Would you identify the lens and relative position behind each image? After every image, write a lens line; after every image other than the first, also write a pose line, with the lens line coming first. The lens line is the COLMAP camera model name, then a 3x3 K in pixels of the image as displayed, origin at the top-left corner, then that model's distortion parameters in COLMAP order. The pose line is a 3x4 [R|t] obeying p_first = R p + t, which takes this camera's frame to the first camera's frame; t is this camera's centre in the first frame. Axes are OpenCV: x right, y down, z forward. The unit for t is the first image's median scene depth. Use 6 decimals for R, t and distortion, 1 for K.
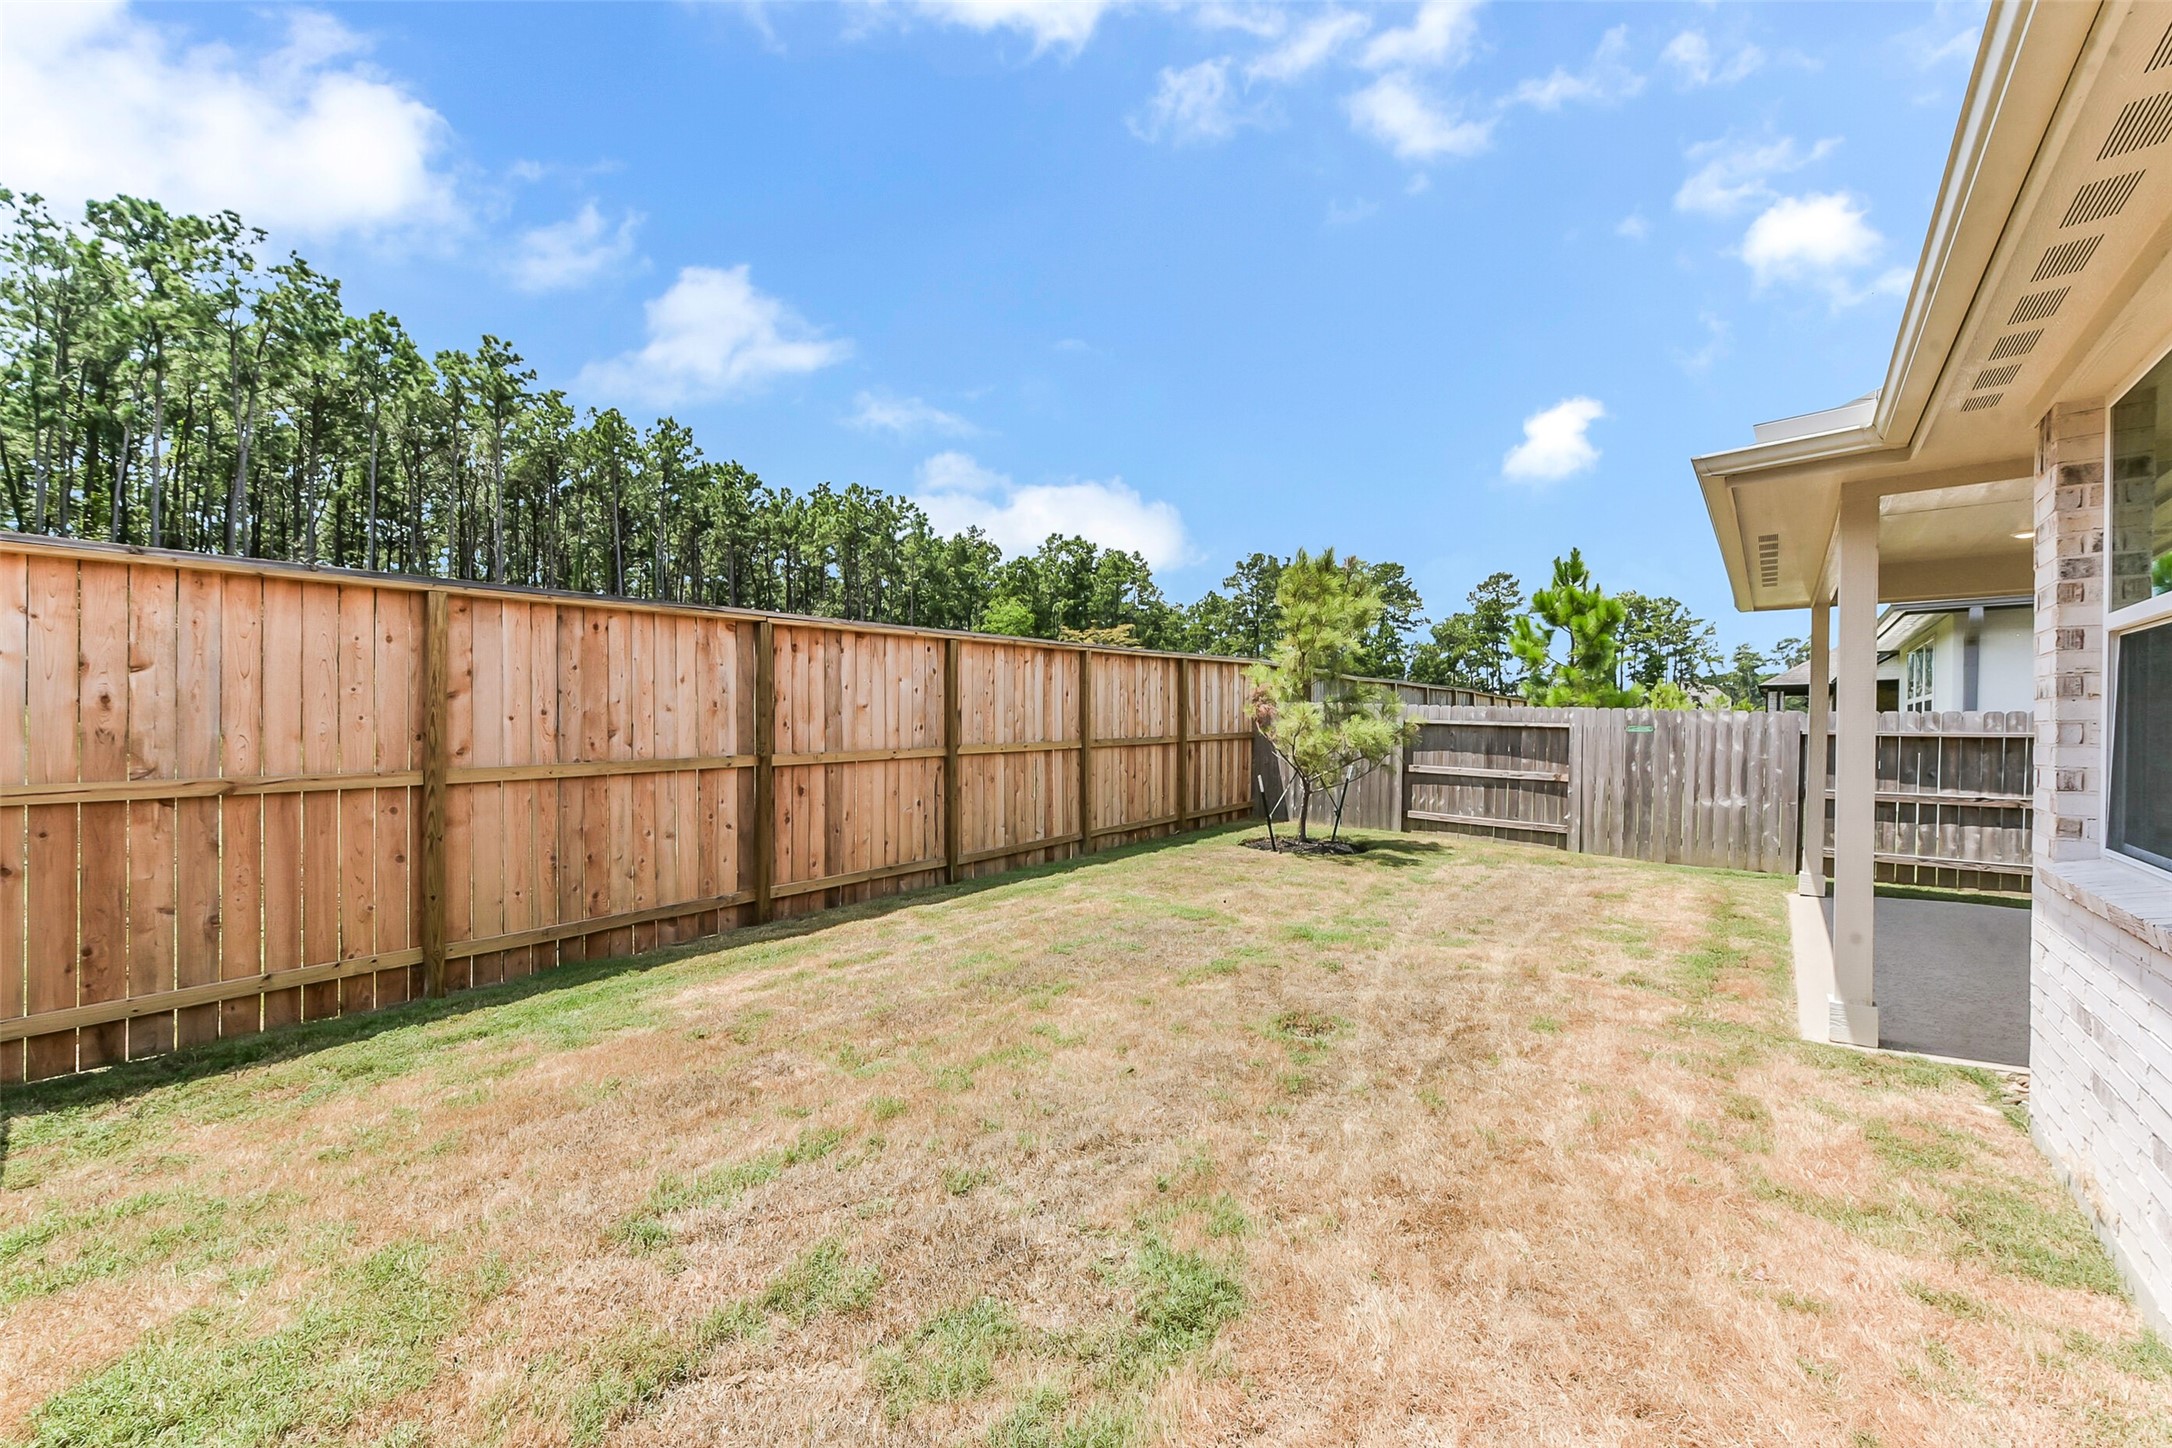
lens RADIAL K [[861.6, 0, 1087.5], [0, 861.6, 732.5], [0, 0, 1]] dist [-0.002527, -0.000211]
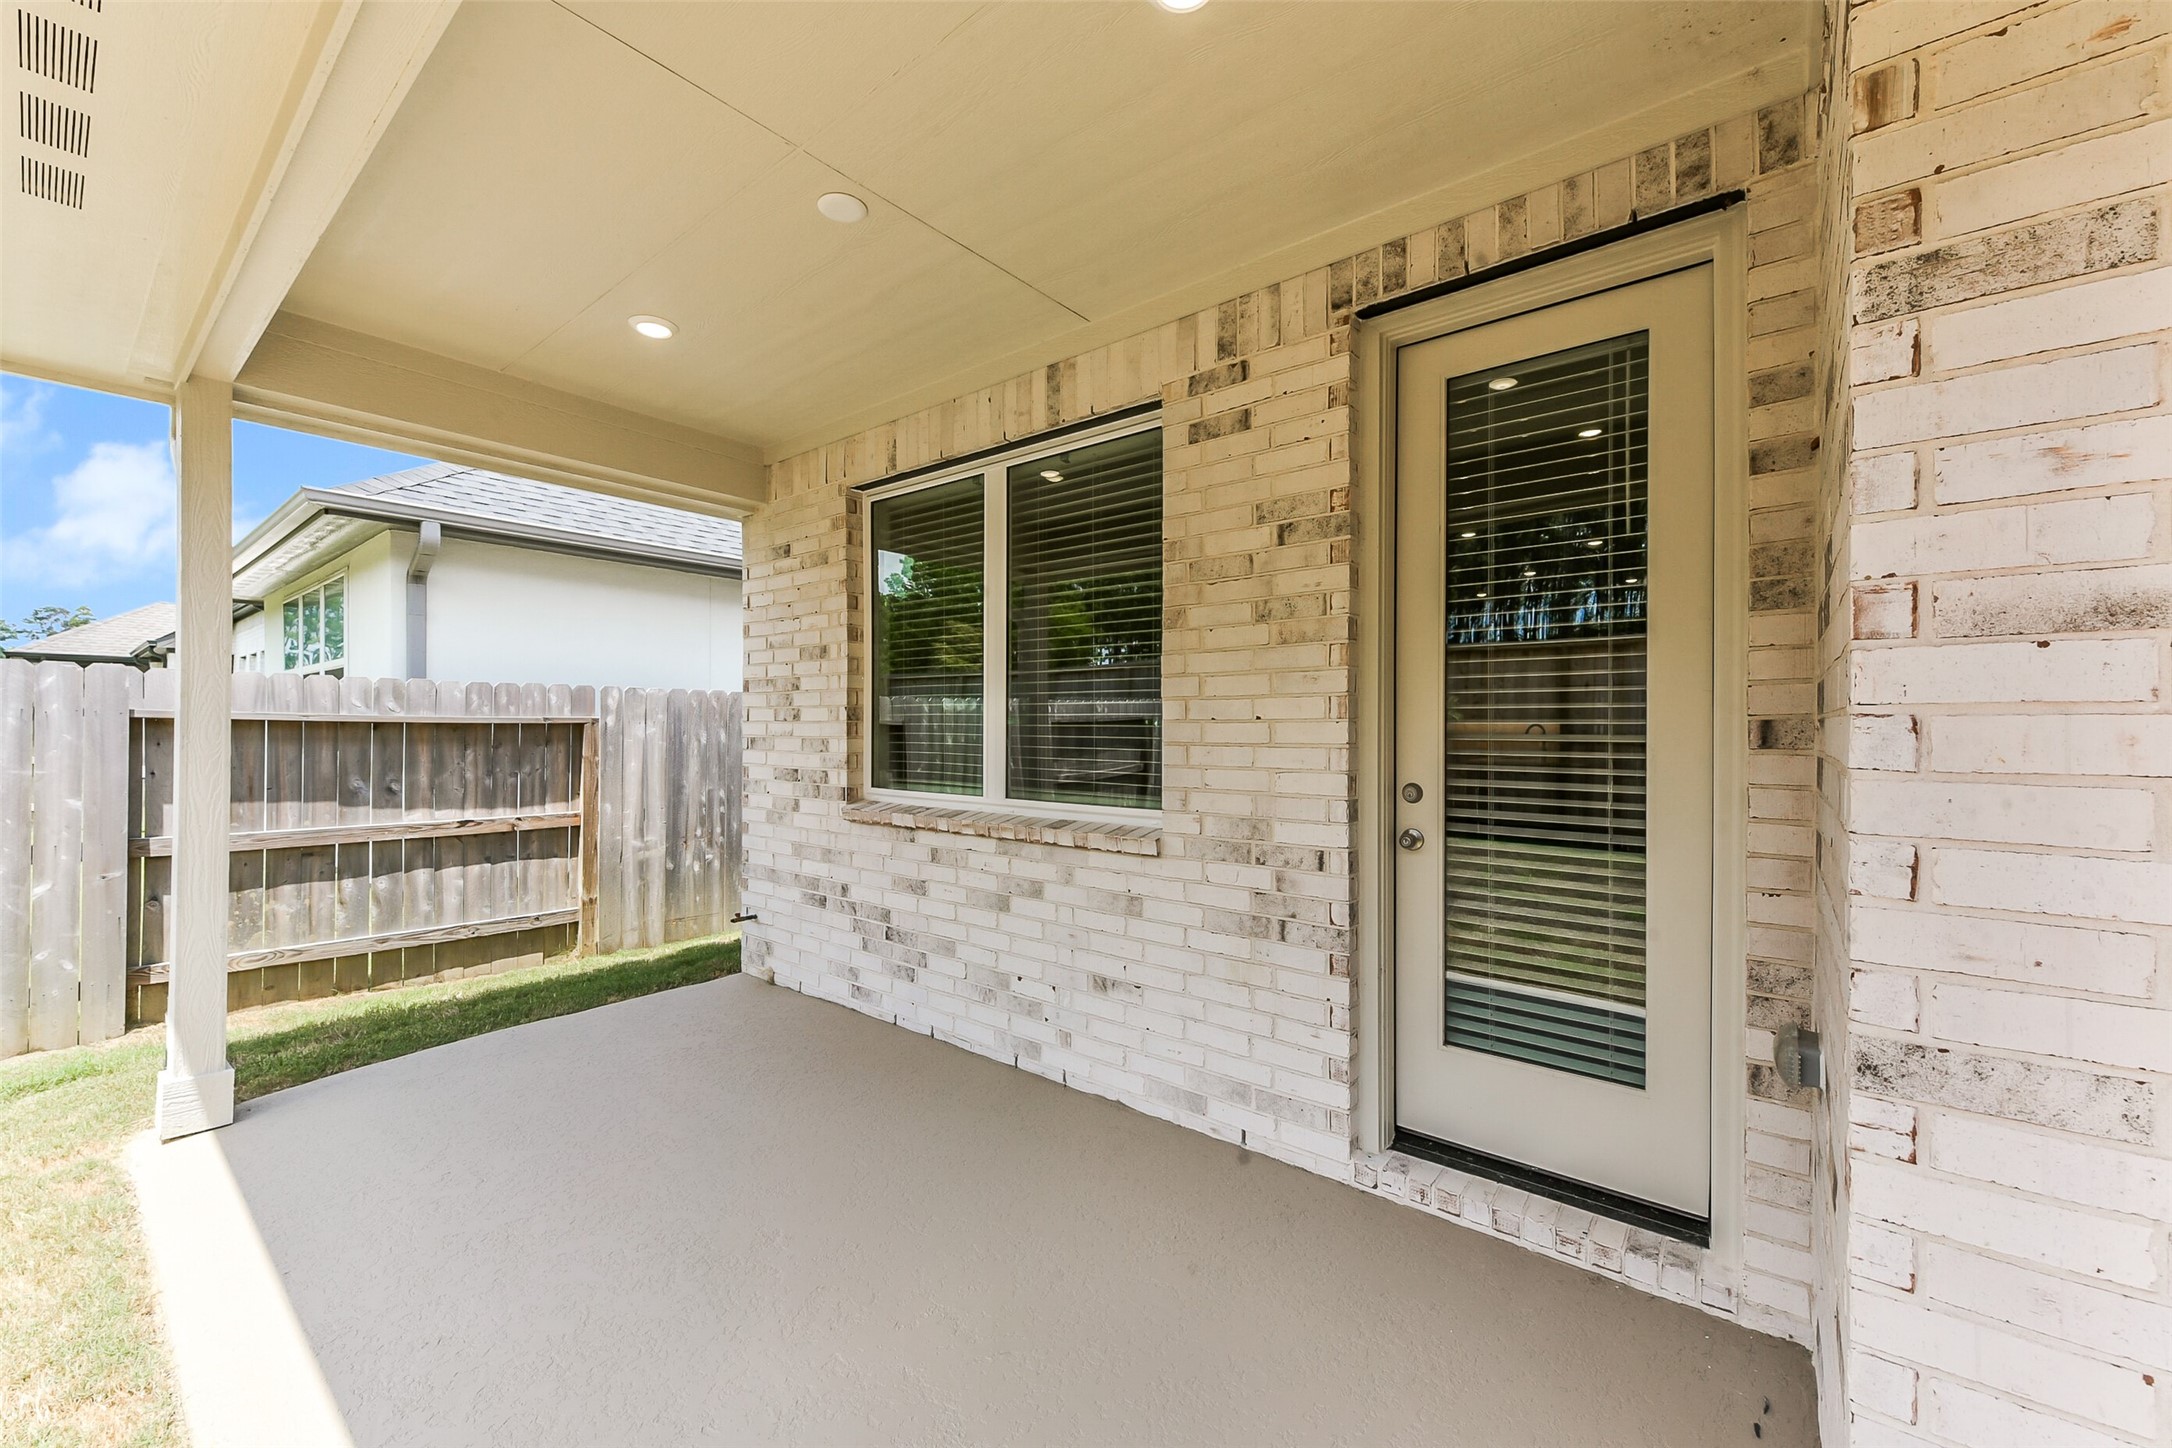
lens RADIAL K [[861.6, 0, 1087.5], [0, 861.6, 732.5], [0, 0, 1]] dist [-0.002527, -0.000211]
pose [[0.008185, -0.012293, 0.999891, 0.413386], [-0.000065, 0.999924, 0.012293, 0.004707], [-0.999966, -0.000166, 0.008184, 0.533322]]
